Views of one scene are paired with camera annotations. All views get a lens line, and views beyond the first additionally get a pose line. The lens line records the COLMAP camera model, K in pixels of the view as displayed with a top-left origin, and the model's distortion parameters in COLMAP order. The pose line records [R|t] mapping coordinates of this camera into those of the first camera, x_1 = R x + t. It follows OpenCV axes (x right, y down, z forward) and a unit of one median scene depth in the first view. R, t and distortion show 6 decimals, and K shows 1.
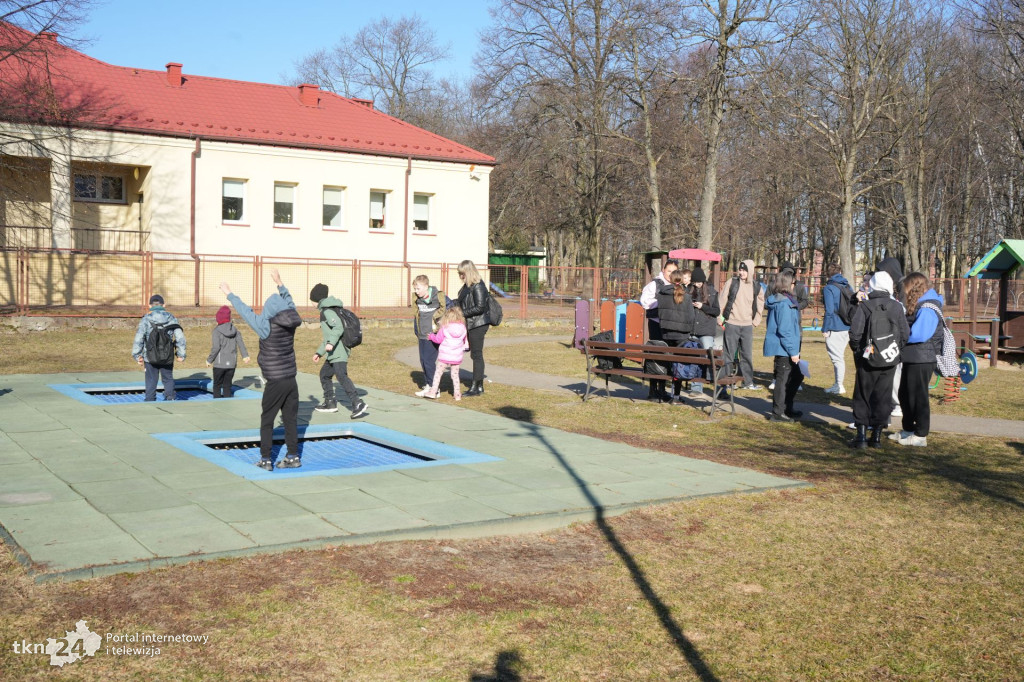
lens RADIAL K [[1144.3, 0, 512.0], [0, 1144.3, 341.0], [0, 0, 1]] dist [-0.000644, 0.013294]
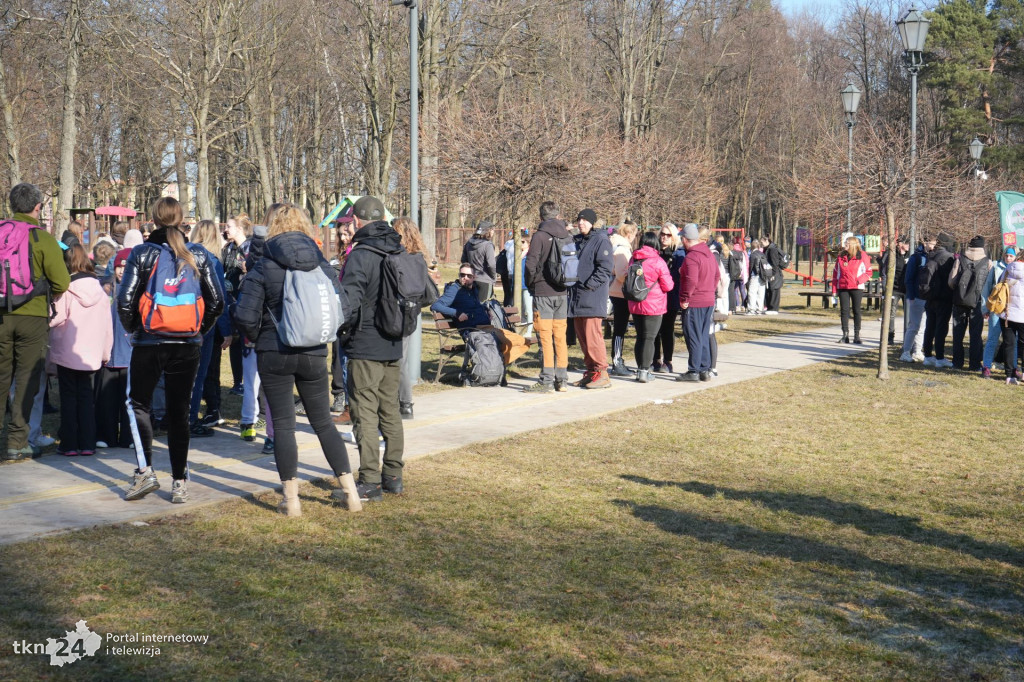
lens RADIAL K [[1215.0, 0, 512.0], [0, 1215.0, 341.0], [0, 0, 1]] dist [-0.028403, 0.051921]
pose [[0.860531, -0.054788, 0.506444, -0.112197], [0.033953, 0.998157, 0.050291, 0.010864], [-0.508266, -0.026081, 0.860805, -0.276734]]
